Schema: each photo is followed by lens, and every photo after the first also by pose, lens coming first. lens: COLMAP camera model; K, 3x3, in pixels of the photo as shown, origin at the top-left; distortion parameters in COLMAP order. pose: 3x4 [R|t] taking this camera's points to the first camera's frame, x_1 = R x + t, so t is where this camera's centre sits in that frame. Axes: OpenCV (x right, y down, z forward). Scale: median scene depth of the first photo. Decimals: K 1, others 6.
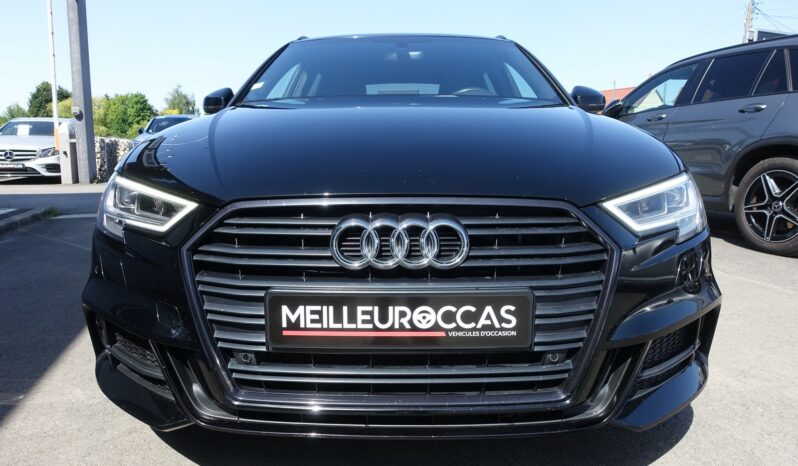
lens RADIAL K [[545.2, 0, 400.9], [0, 545.2, 233.6], [0, 0, 1]] dist [0.002508, -0.012707]
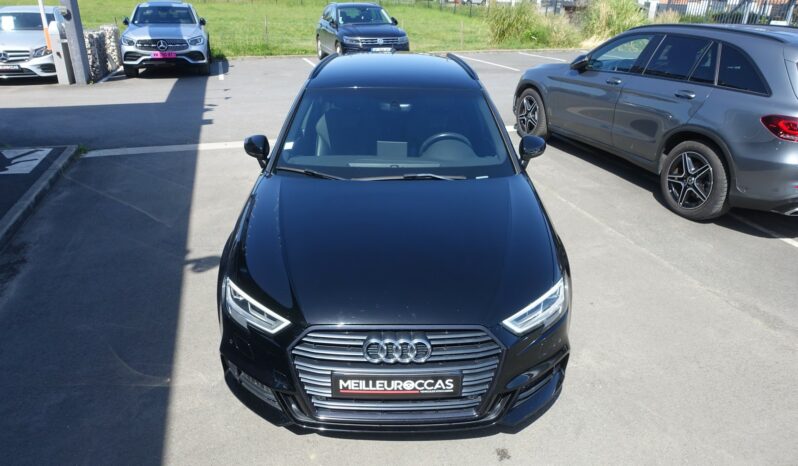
lens RADIAL K [[545.2, 0, 401.5], [0, 545.2, 233.2], [0, 0, 1]] dist [0.002508, -0.012707]
pose [[0.999644, -0.000920, 0.026675, -0.037895], [-0.006065, 0.965428, 0.260599, -0.899441], [-0.025992, -0.260668, 0.965078, -0.810437]]
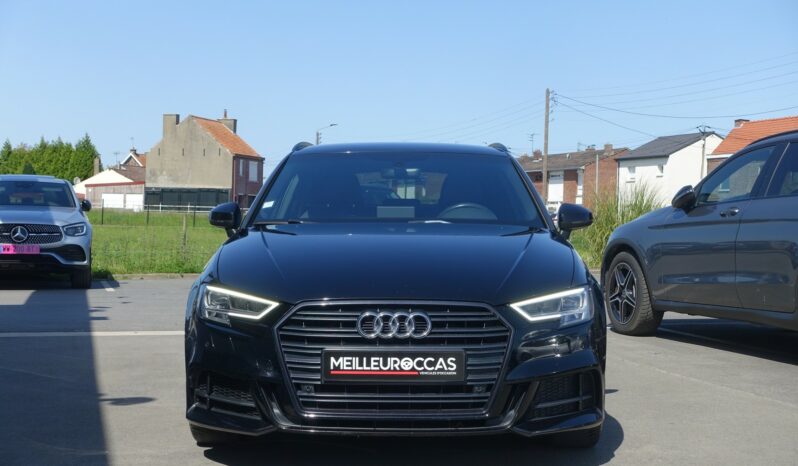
lens RADIAL K [[1180.4, 0, 404.1], [0, 1180.4, 232.8], [0, 0, 1]] dist [-0.012848, 0.000000]
pose [[0.999976, 0.006964, 0.000182, 0.028376], [-0.006864, 0.989369, -0.145266, 0.283371], [-0.001192, 0.145262, 0.989393, -2.935737]]
